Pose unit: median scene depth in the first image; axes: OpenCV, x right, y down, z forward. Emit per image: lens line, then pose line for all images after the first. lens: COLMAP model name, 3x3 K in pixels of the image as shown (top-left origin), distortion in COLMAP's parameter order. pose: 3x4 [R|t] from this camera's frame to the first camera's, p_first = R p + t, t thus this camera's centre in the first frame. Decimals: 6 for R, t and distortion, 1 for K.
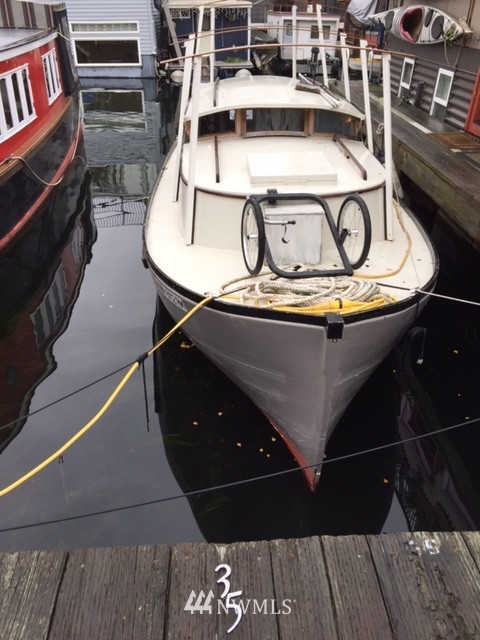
lens RADIAL K [[562.2, 0, 240.0], [0, 562.2, 320.0], [0, 0, 1]] dist [0.091833, -0.099981]
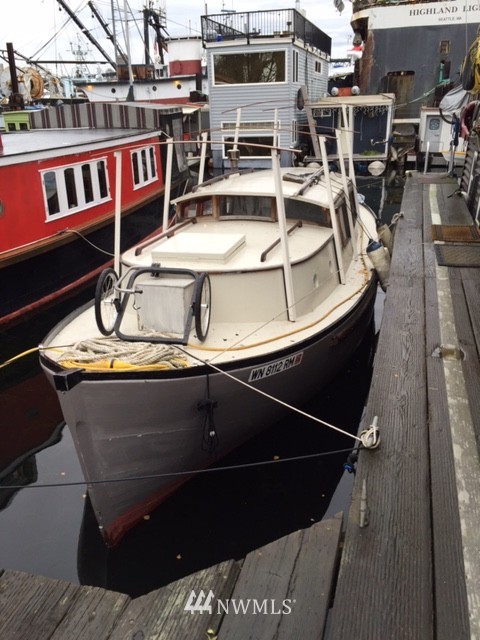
lens RADIAL K [[562.2, 0, 240.0], [0, 562.2, 320.0], [0, 0, 1]] dist [0.091833, -0.099981]
pose [[0.952213, 0.088617, -0.292296, 0.290186], [-0.128781, 0.984248, -0.121129, -0.004758], [0.276957, 0.152983, 0.948626, 0.006932]]
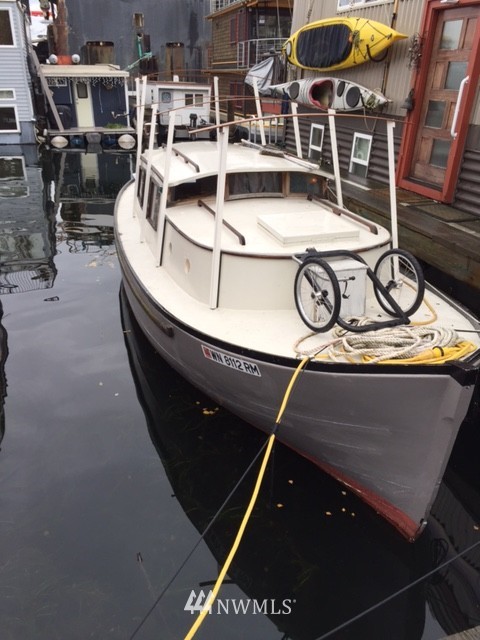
lens RADIAL K [[562.2, 0, 240.0], [0, 562.2, 320.0], [0, 0, 1]] dist [0.091833, -0.099981]
pose [[0.970333, -0.090325, 0.224266, -0.164979], [0.111443, 0.990270, -0.083342, -0.016242], [-0.214556, 0.105863, 0.970958, 0.023148]]
